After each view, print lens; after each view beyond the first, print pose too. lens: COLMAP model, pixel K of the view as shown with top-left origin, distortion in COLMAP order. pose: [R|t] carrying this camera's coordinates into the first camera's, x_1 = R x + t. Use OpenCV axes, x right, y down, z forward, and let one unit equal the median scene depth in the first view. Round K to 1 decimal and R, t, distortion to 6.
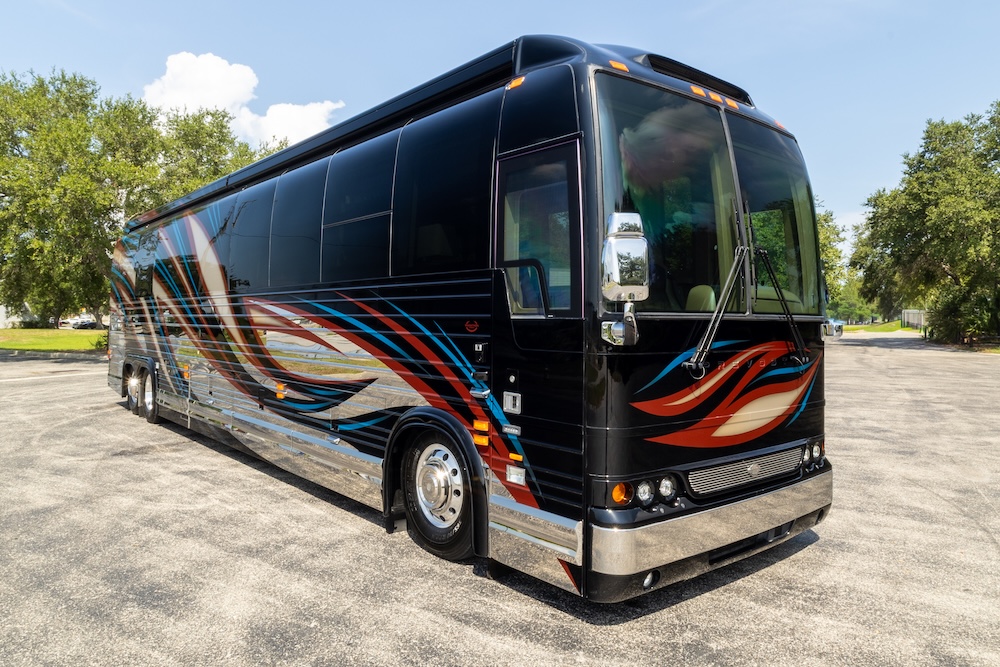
lens RADIAL K [[693.5, 0, 478.4], [0, 693.5, 288.6], [0, 0, 1]] dist [0.026376, -0.006610]
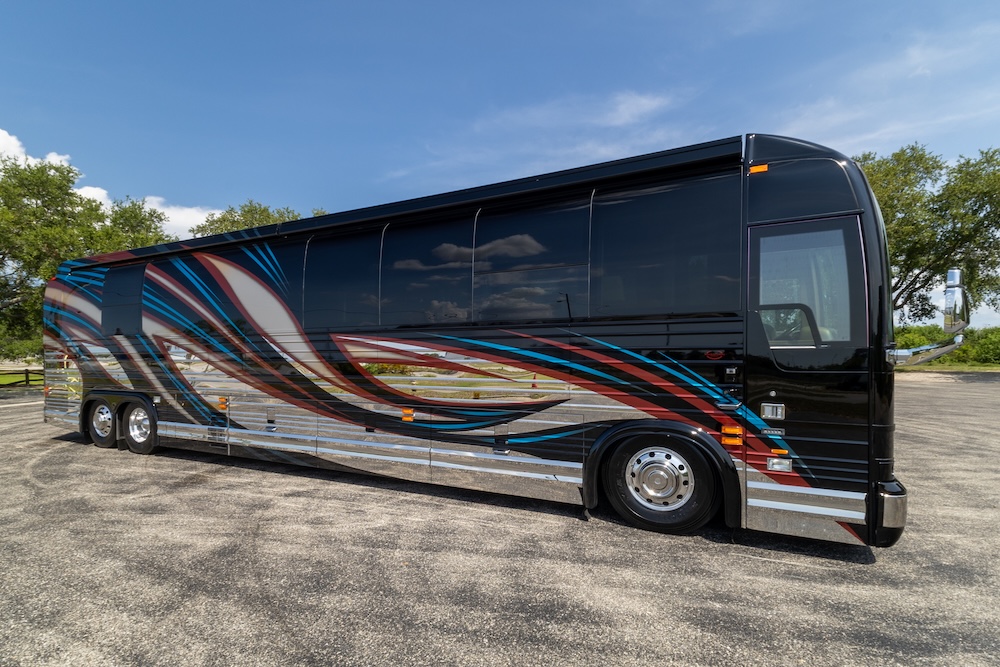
lens RADIAL K [[471.3, 0, 474.7], [0, 471.3, 353.8], [0, 0, 1]] dist [0.025437, -0.002650]
pose [[0.911295, -0.001177, 0.411753, -0.818306], [-0.013617, 0.999363, 0.032993, 0.029743], [-0.411529, -0.035674, 0.910698, 0.388372]]
